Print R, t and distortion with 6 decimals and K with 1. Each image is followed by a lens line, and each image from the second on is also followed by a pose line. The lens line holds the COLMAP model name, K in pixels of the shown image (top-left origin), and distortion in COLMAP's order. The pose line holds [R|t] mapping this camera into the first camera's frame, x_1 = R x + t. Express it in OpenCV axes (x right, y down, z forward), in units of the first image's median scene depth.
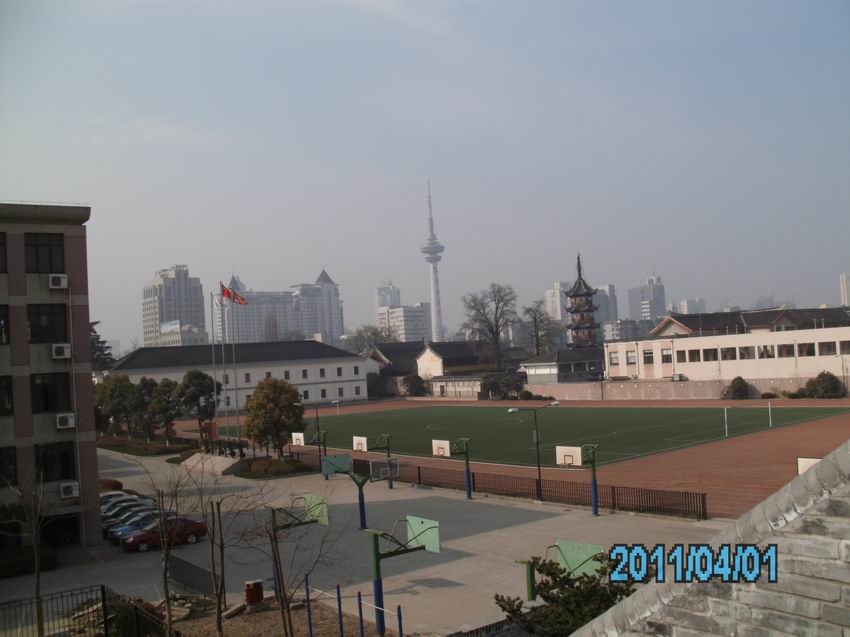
lens RADIAL K [[868.6, 0, 425.0], [0, 868.6, 318.5], [0, 0, 1]] dist [-0.261210, 0.253540]
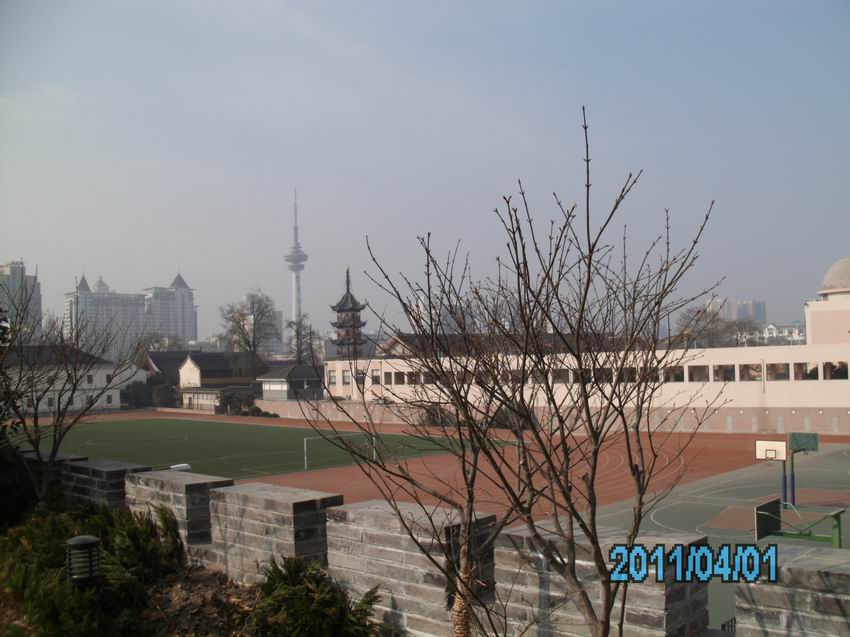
lens RADIAL K [[868.6, 0, 425.0], [0, 868.6, 318.5], [0, 0, 1]] dist [-0.261210, 0.253540]
pose [[0.990524, 0.040248, 0.131311, 0.142416], [-0.038612, 0.999142, -0.014983, -0.006406], [-0.131801, 0.009771, 0.991228, 0.017514]]
